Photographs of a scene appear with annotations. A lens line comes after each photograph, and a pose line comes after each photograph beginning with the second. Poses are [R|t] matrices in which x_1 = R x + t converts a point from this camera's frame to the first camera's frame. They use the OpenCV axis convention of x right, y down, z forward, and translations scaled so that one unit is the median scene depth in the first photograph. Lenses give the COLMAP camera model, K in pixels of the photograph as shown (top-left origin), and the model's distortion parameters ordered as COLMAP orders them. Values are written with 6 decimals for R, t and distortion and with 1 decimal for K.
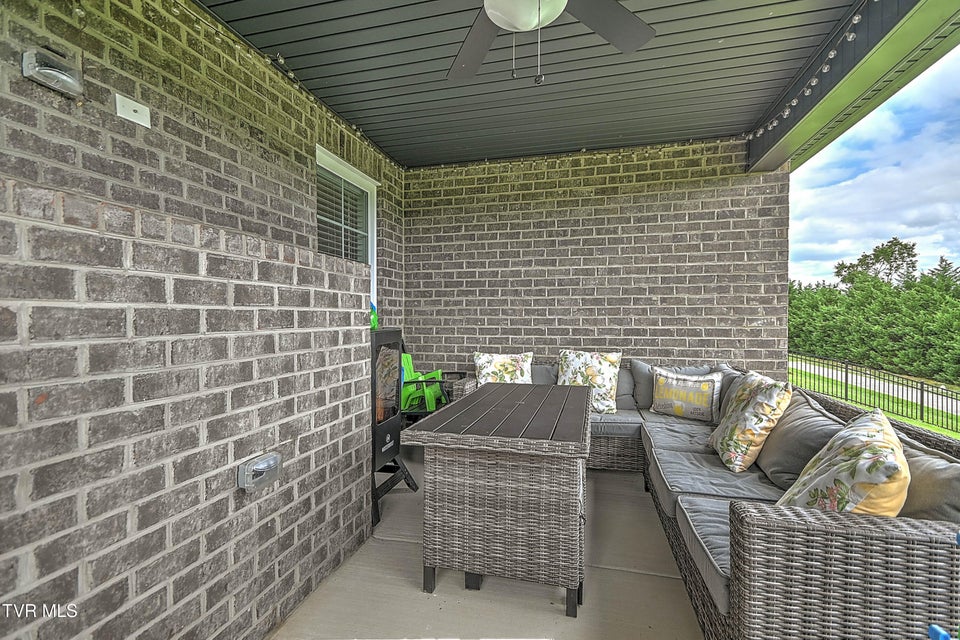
lens RADIAL K [[460.1, 0, 479.8], [0, 460.1, 324.5], [0, 0, 1]] dist [0.018501, -0.000249]
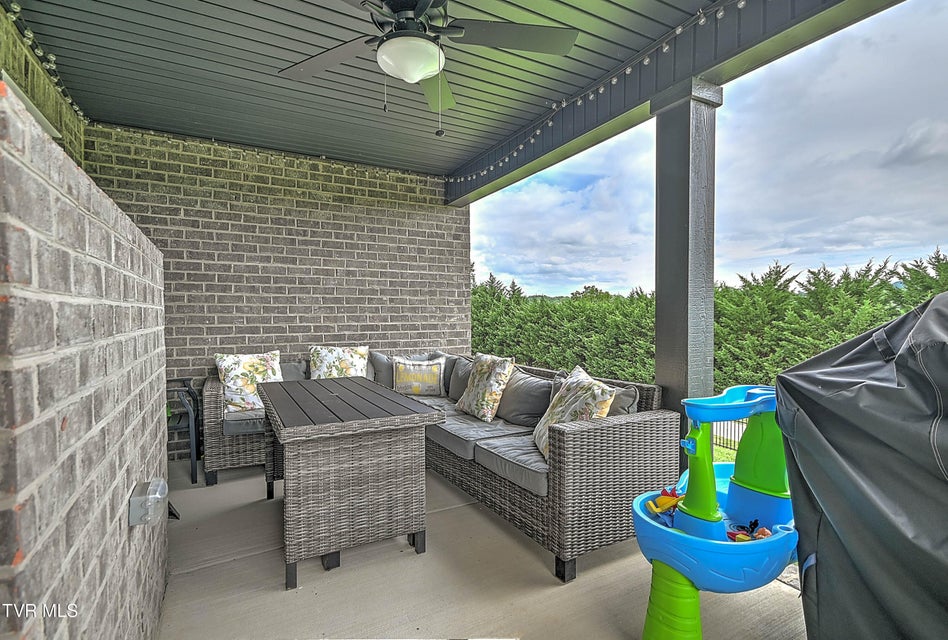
lens RADIAL K [[454.3, 0, 477.3], [0, 454.3, 323.7], [0, 0, 1]] dist [0.018501, -0.000249]
pose [[0.724720, -0.015227, 0.688876, -0.251211], [0.012159, 0.999883, 0.009310, -0.001154], [-0.688936, 0.001629, 0.724820, -0.001661]]
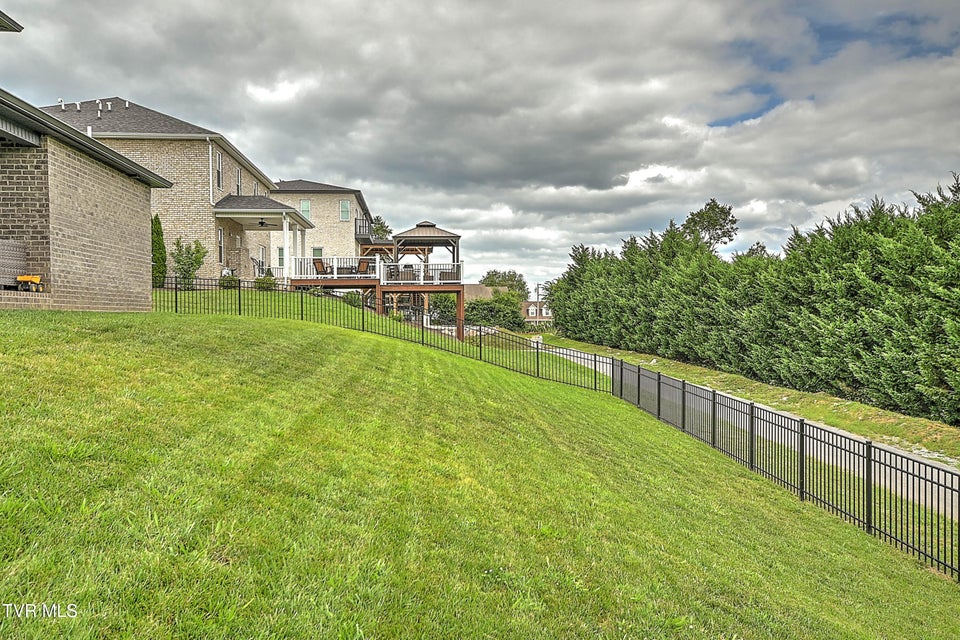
lens RADIAL K [[777.6, 0, 479.9], [0, 777.6, 323.4], [0, 0, 1]] dist [0.029574, 0.003090]
pose [[0.941536, -0.012662, 0.336675, 1.219073], [0.012692, 0.999917, 0.002111, 0.439018], [-0.336674, 0.002286, 0.941619, -2.768155]]
